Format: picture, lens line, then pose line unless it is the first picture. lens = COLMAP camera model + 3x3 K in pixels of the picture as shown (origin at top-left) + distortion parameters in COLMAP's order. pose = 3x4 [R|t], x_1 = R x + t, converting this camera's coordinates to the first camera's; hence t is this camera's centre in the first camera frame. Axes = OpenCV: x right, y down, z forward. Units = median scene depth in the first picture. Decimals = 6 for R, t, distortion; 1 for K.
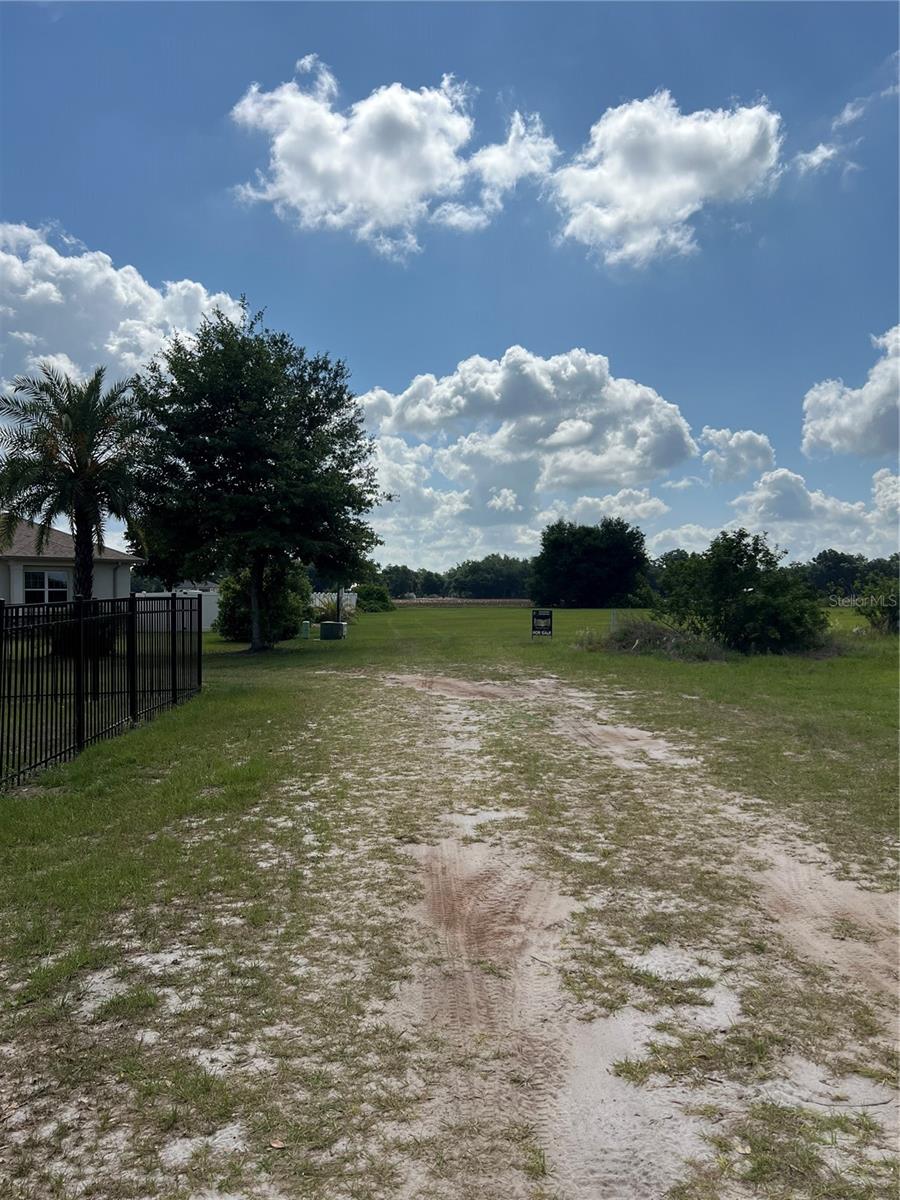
lens RADIAL K [[979.0, 0, 449.9], [0, 979.0, 597.6], [0, 0, 1]] dist [0.000127, 0.000009]
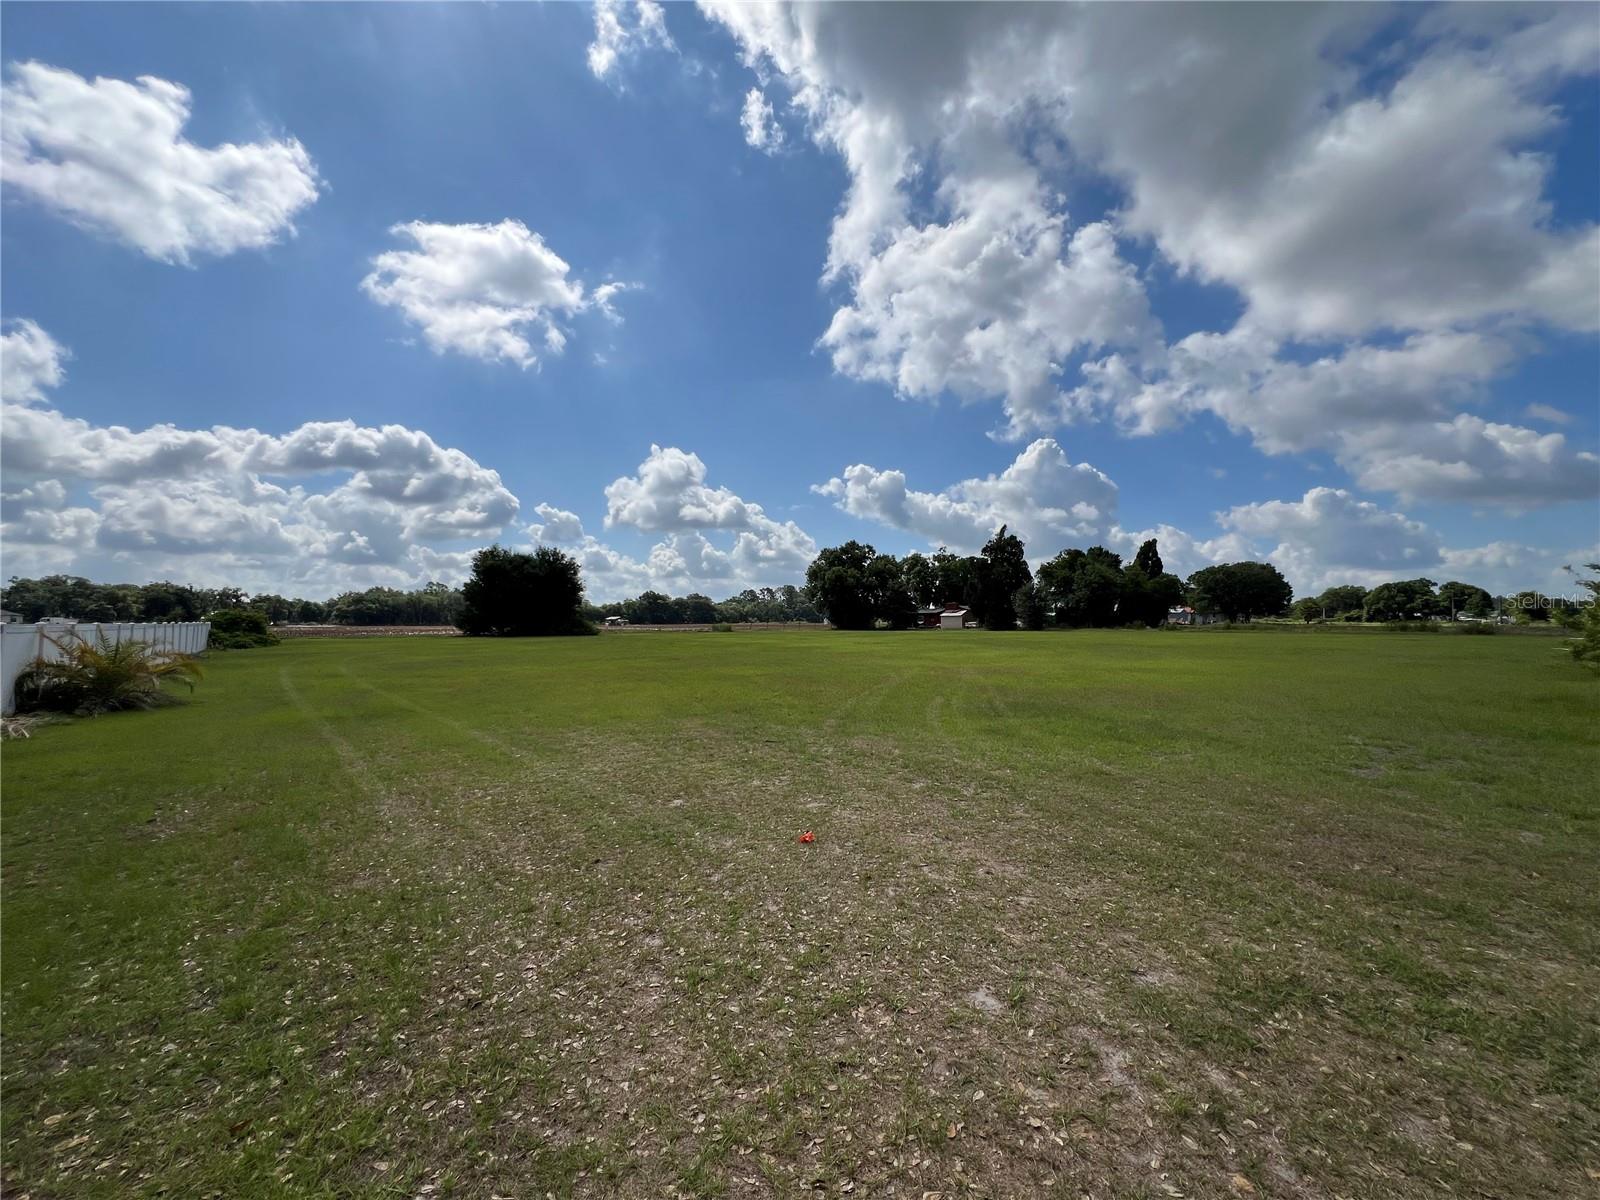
lens RADIAL K [[641.4, 0, 801.6], [0, 641.4, 608.0], [0, 0, 1]] dist [0.000470, 0.000027]
pose [[0.800696, 0.009211, 0.599000, -0.012364], [0.004913, 0.999747, -0.021940, -0.000956], [-0.599051, 0.020510, 0.800448, 0.149927]]
